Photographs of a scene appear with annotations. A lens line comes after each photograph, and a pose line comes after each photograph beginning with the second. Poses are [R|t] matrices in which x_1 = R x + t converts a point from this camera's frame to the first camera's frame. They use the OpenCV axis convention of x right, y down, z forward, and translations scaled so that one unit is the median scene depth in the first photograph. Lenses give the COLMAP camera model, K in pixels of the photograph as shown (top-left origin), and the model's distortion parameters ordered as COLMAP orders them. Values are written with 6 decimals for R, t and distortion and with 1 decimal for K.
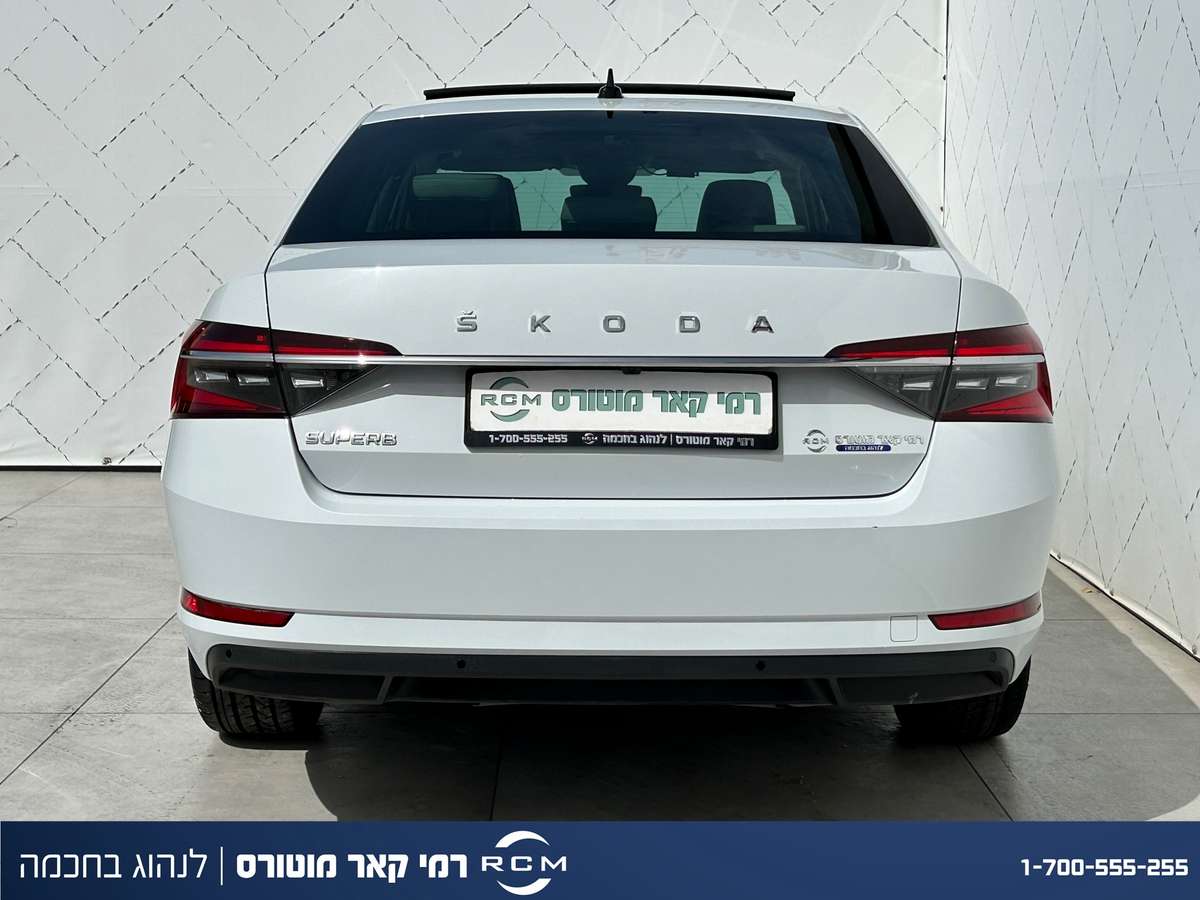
lens RADIAL K [[1838.7, 0, 608.3], [0, 1838.7, 444.8], [0, 0, 1]] dist [0.201085, -0.666628]
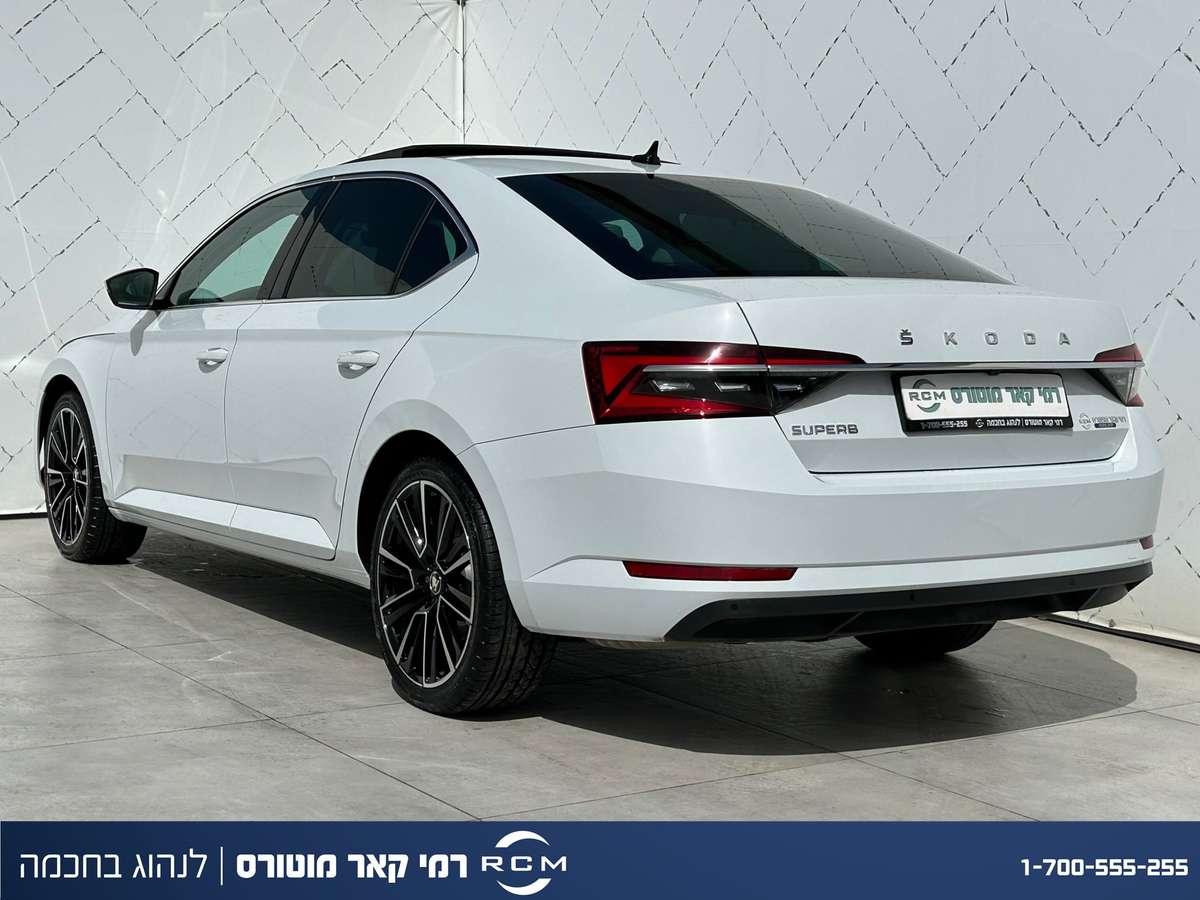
lens RADIAL K [[1838.7, 0, 608.3], [0, 1838.7, 444.8], [0, 0, 1]] dist [0.201085, -0.666628]
pose [[0.832982, -0.033250, 0.552301, -0.978994], [0.049769, 0.998649, -0.014941, 0.019083], [-0.551058, 0.039933, 0.833511, 0.014587]]
